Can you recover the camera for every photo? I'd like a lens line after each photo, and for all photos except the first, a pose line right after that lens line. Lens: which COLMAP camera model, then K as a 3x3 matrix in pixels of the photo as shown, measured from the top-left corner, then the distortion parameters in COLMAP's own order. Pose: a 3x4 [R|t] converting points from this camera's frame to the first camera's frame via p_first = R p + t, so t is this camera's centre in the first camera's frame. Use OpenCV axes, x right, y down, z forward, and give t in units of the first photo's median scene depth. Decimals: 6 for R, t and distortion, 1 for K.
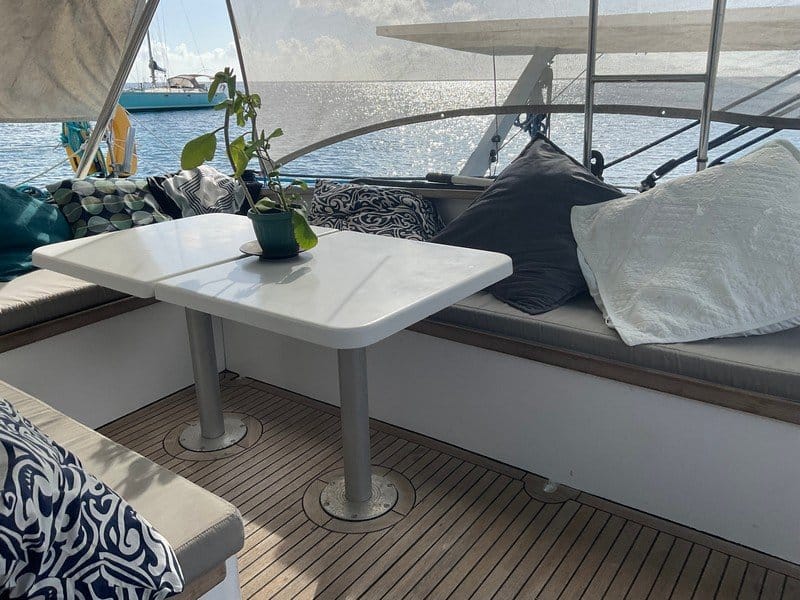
lens RADIAL K [[675.7, 0, 400.0], [0, 675.7, 300.0], [0, 0, 1]] dist [-0.001727, -0.005978]
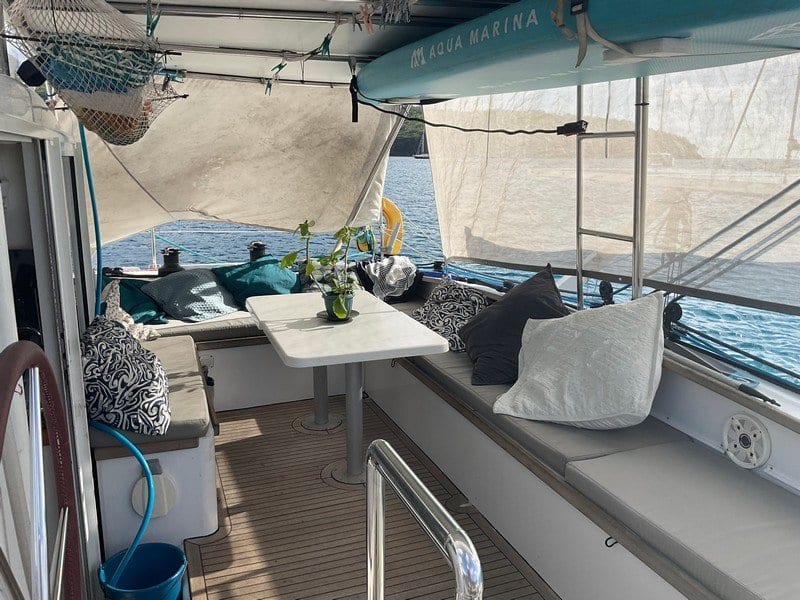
lens RADIAL K [[662.9, 0, 400.0], [0, 662.9, 300.0], [0, 0, 1]] dist [0.000188, -0.000735]
pose [[0.833485, 0.138931, -0.534791, 0.919848], [-0.192274, 0.980309, -0.044993, -0.073266], [0.518010, 0.140327, 0.843786, -0.399195]]
